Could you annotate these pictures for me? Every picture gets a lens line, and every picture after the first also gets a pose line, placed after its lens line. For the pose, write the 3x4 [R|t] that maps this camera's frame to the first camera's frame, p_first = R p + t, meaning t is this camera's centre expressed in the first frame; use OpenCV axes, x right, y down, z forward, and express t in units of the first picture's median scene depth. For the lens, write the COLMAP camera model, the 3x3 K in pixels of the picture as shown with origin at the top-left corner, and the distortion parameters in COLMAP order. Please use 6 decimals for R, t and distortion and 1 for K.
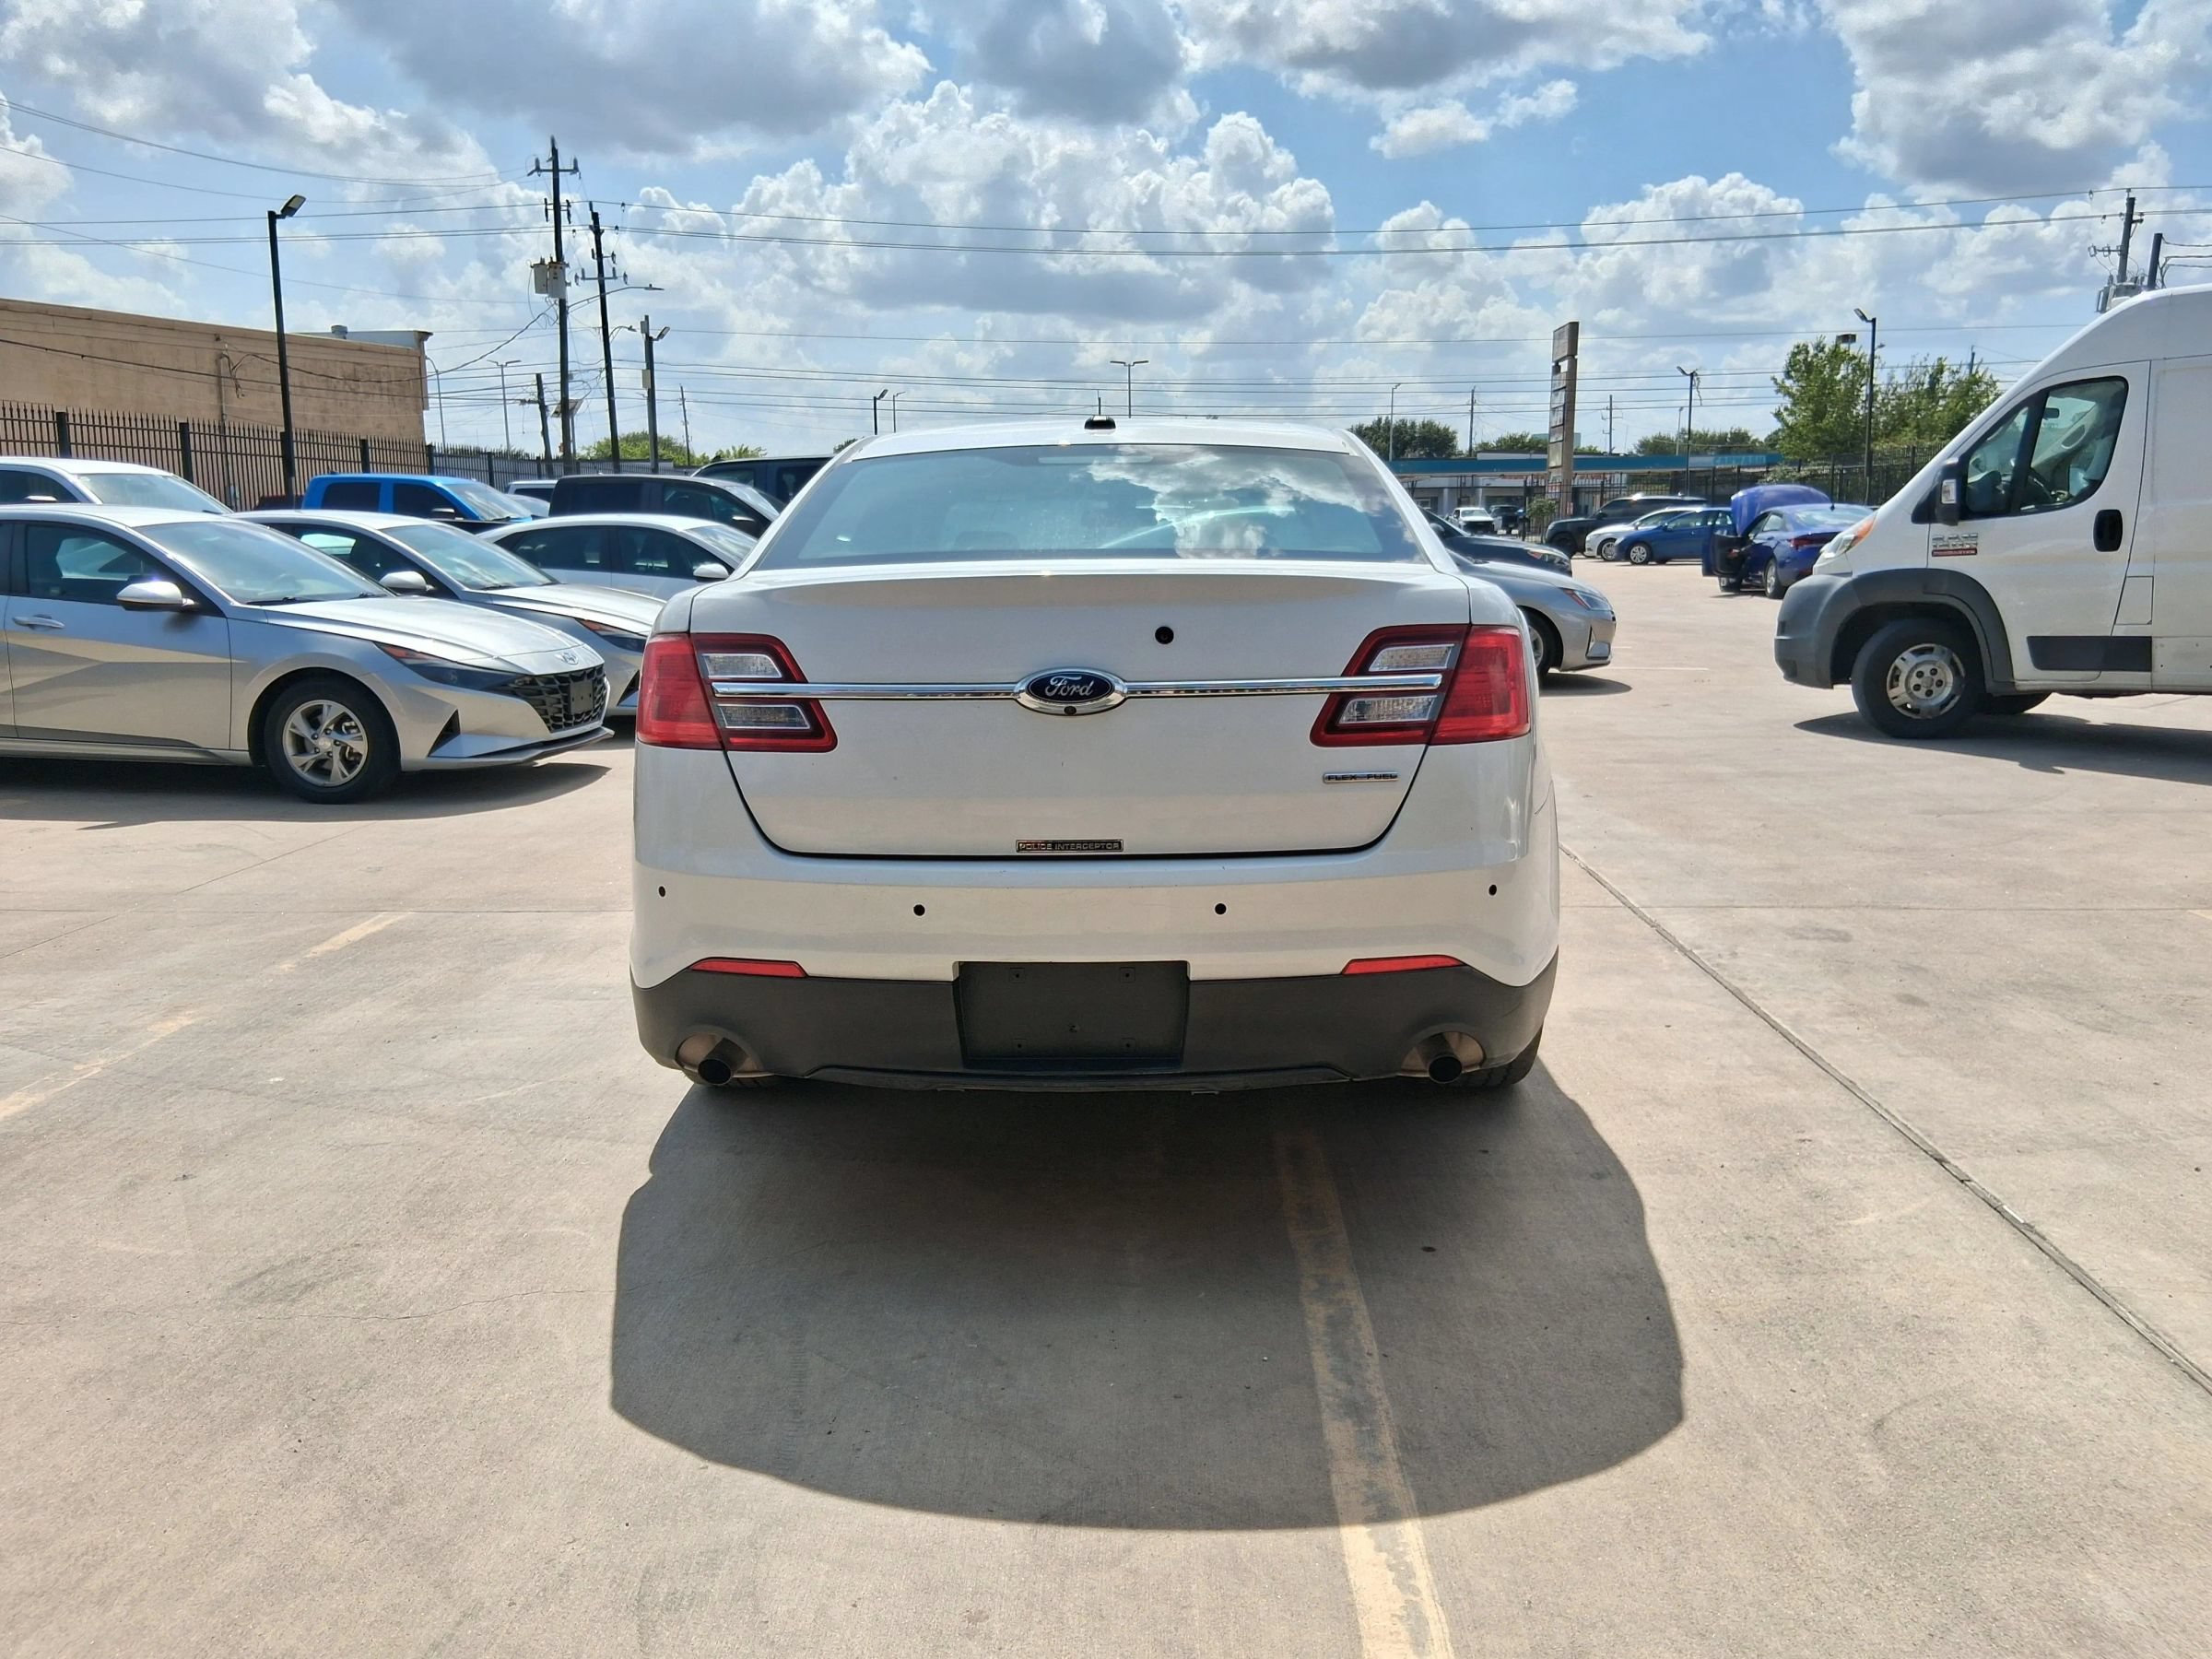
lens RADIAL K [[1681.6, 0, 1104.7], [0, 1681.6, 828.7], [0, 0, 1]] dist [0.086649, -0.155435]
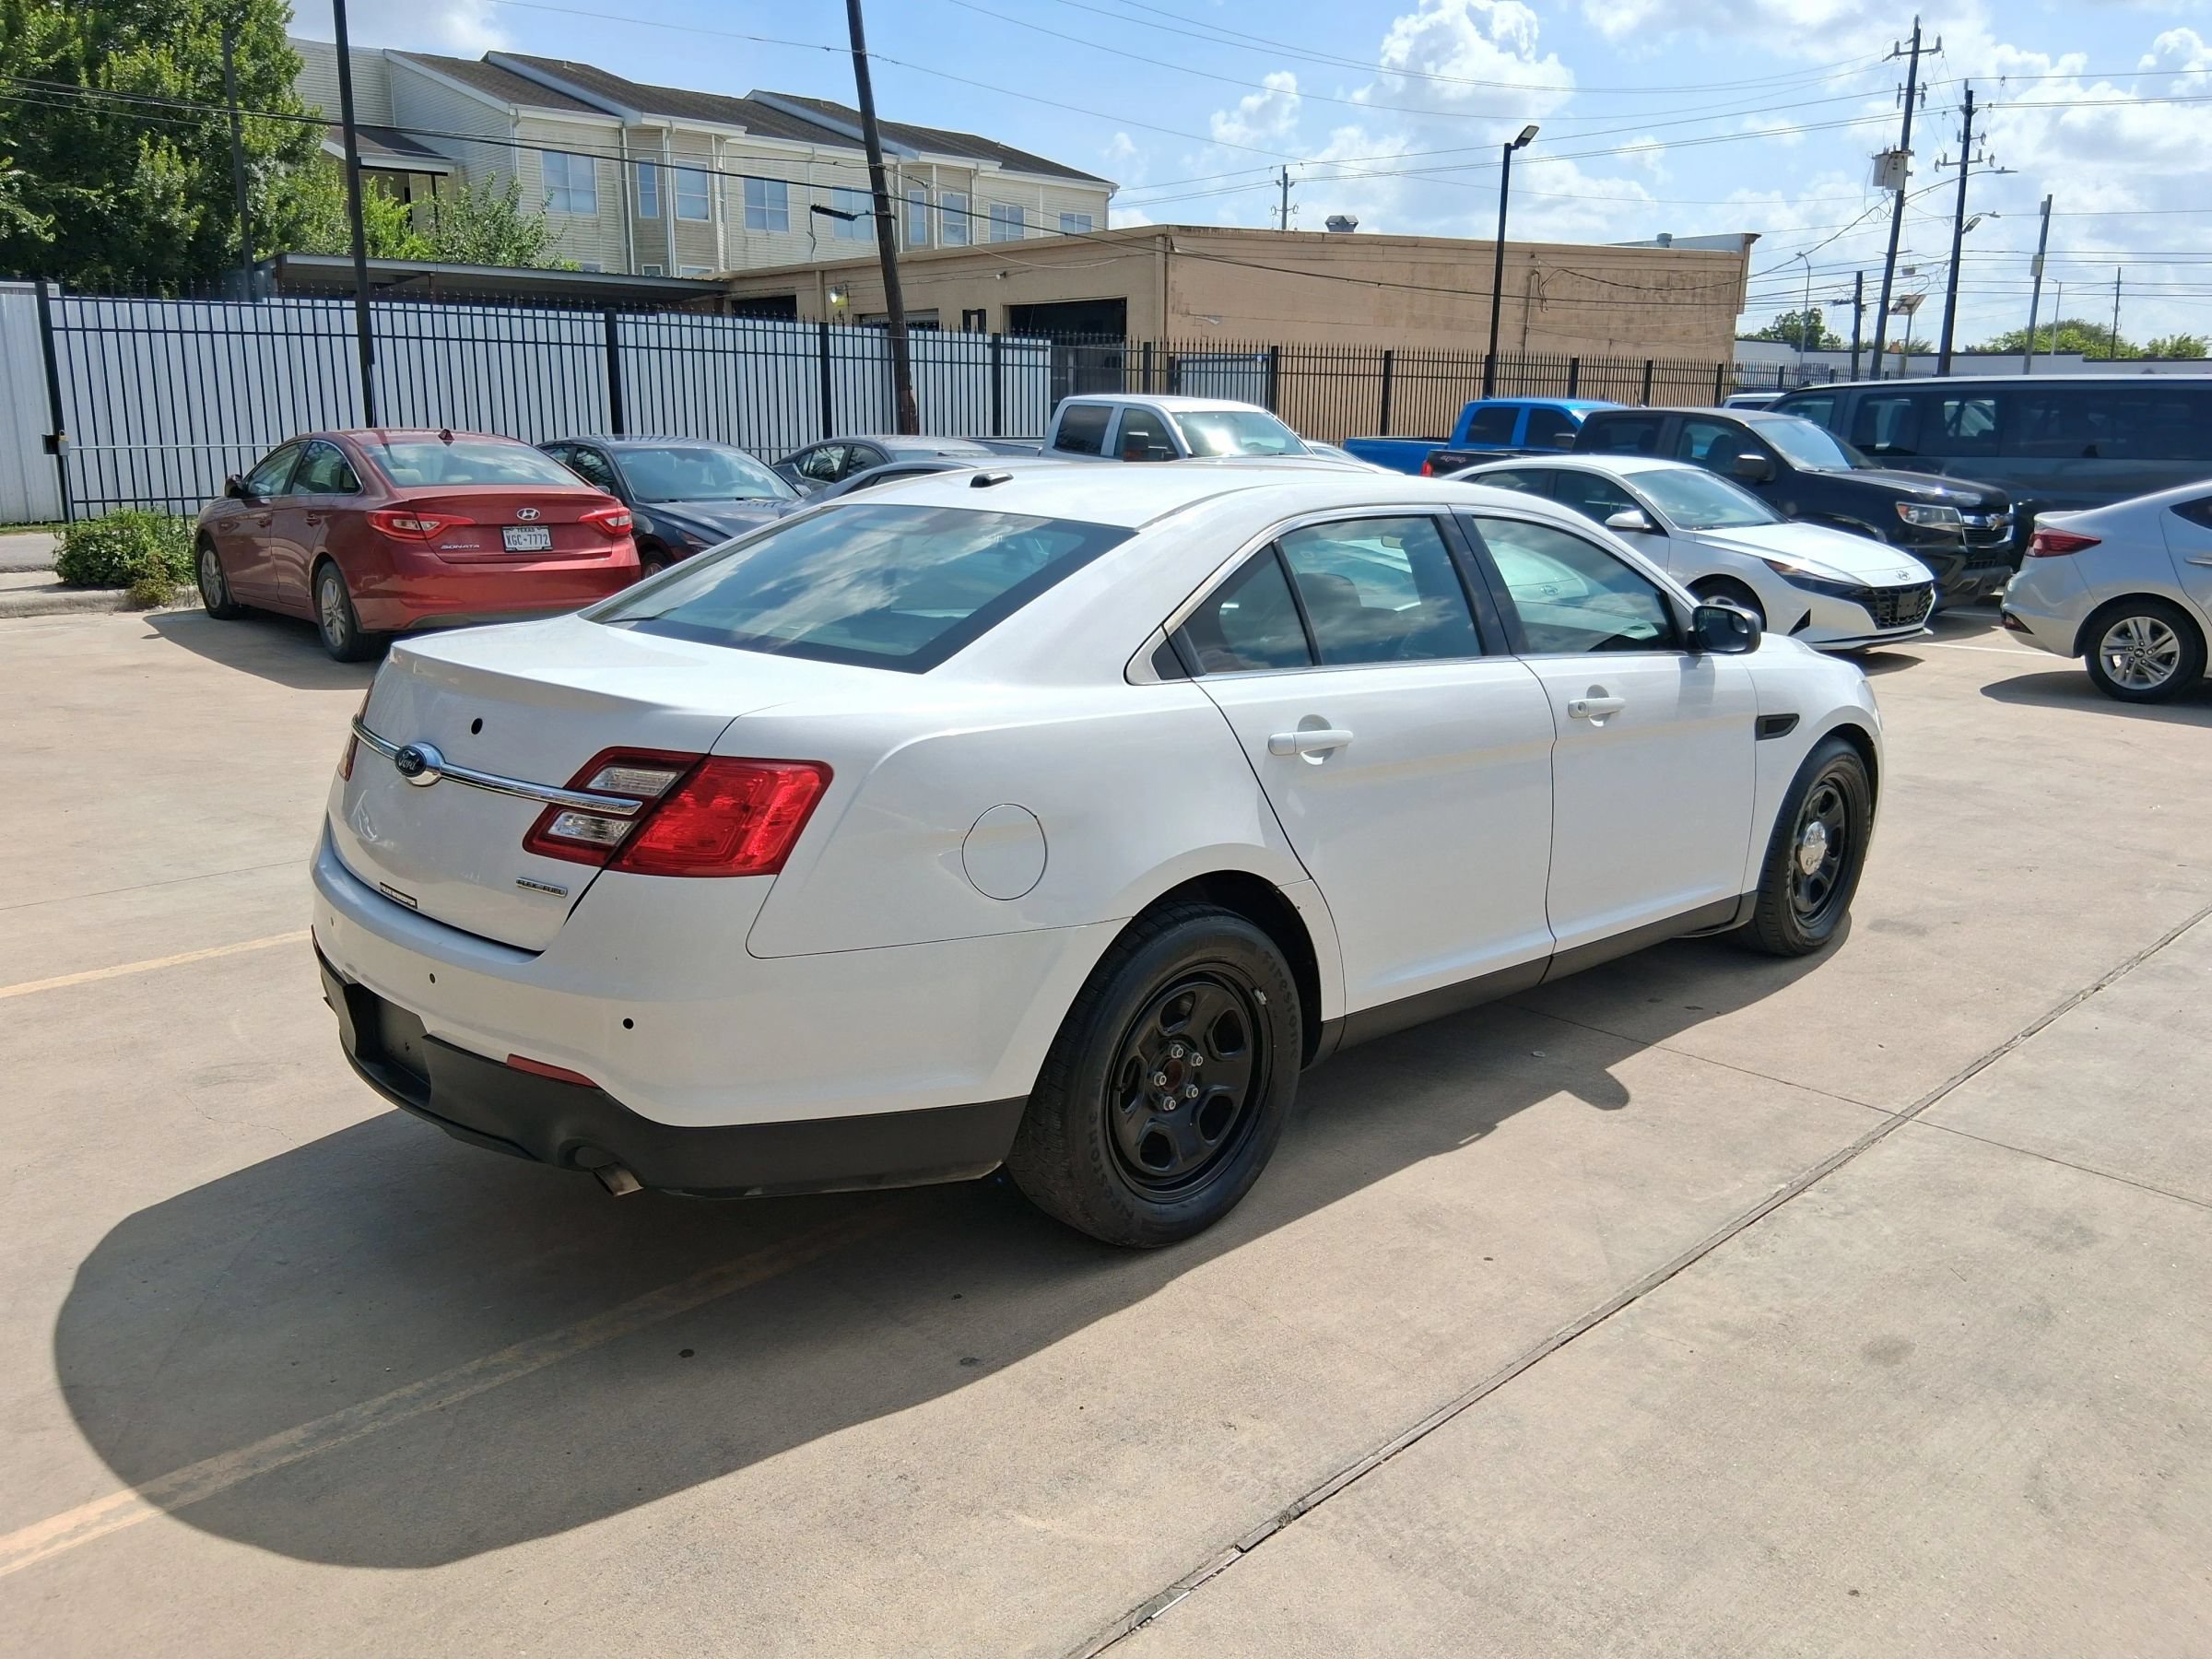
lens RADIAL K [[1692.5, 0, 1110.5], [0, 1692.5, 804.7], [0, 0, 1]] dist [0.061280, -0.115104]
pose [[0.717951, 0.168603, -0.675366, 0.998421], [-0.137204, 0.985466, 0.100163, -0.211055], [0.682438, 0.020751, 0.730649, 0.414838]]
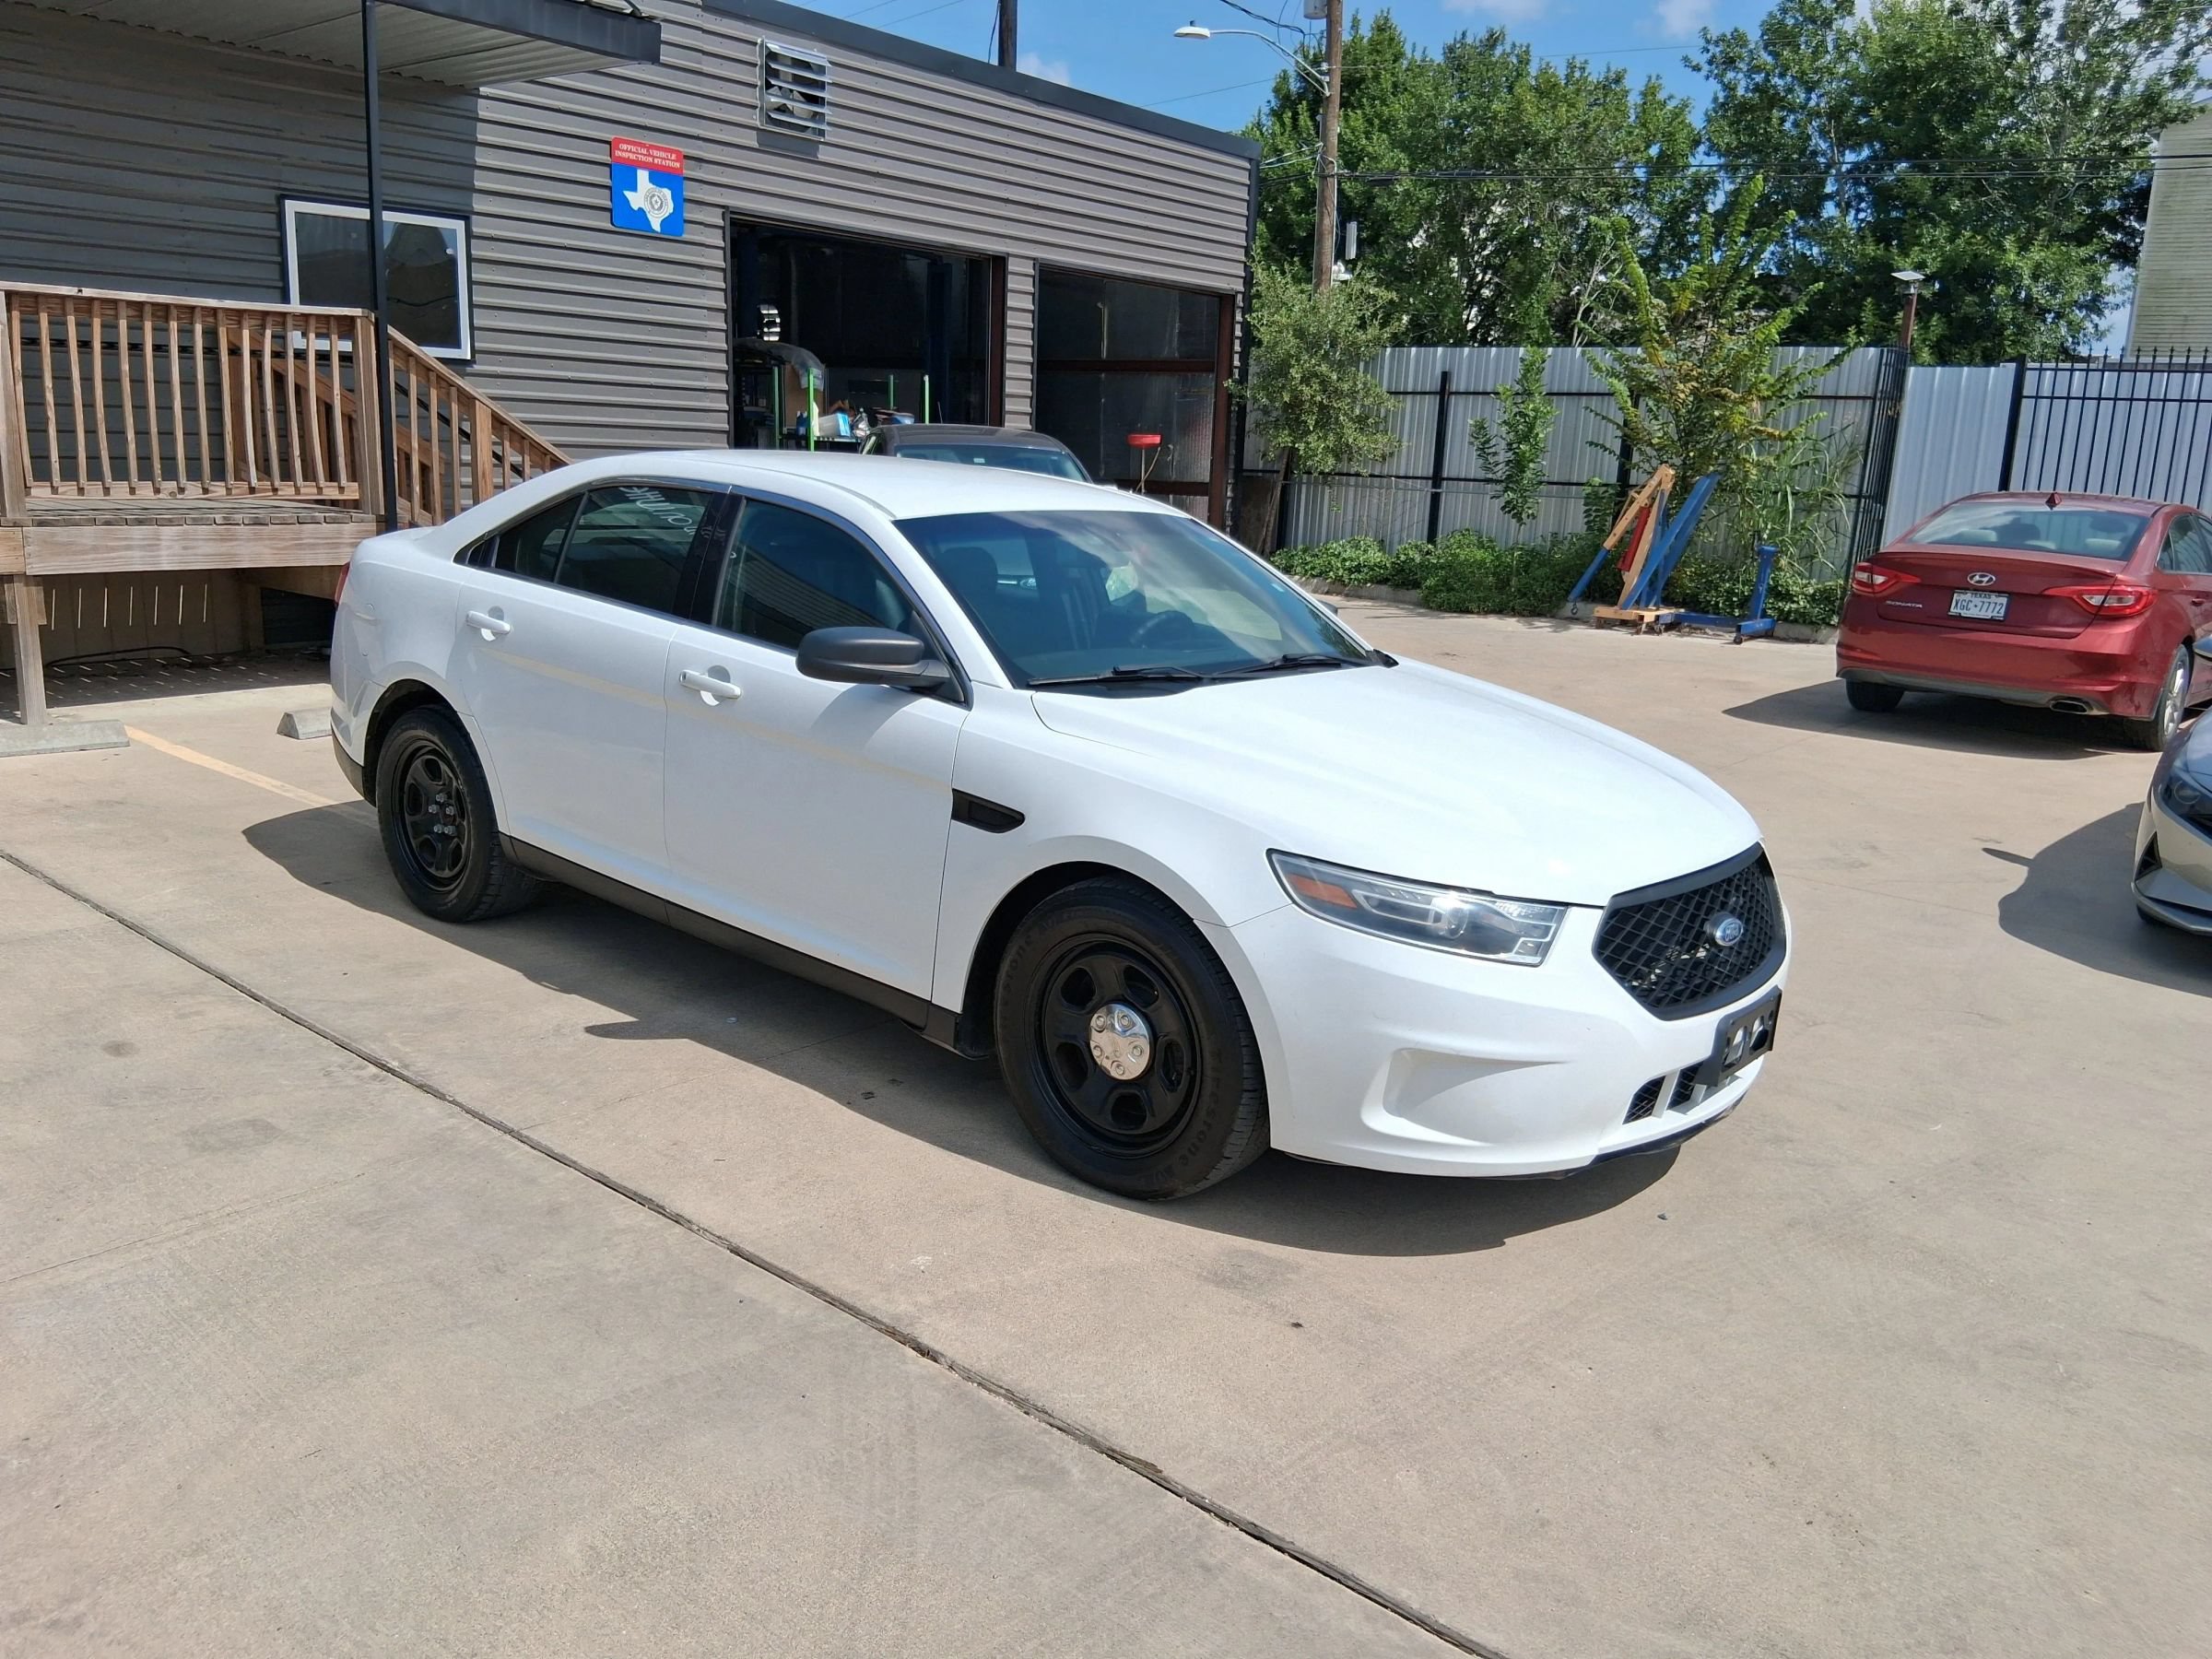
lens RADIAL K [[1671.8, 0, 1105.7], [0, 1671.8, 833.0], [0, 0, 1]] dist [0.101548, -0.179968]
pose [[-0.623558, 0.161431, -0.764928, 1.235495], [-0.171196, 0.926504, 0.335086, -0.630557], [0.762802, 0.339898, -0.550093, 2.820342]]
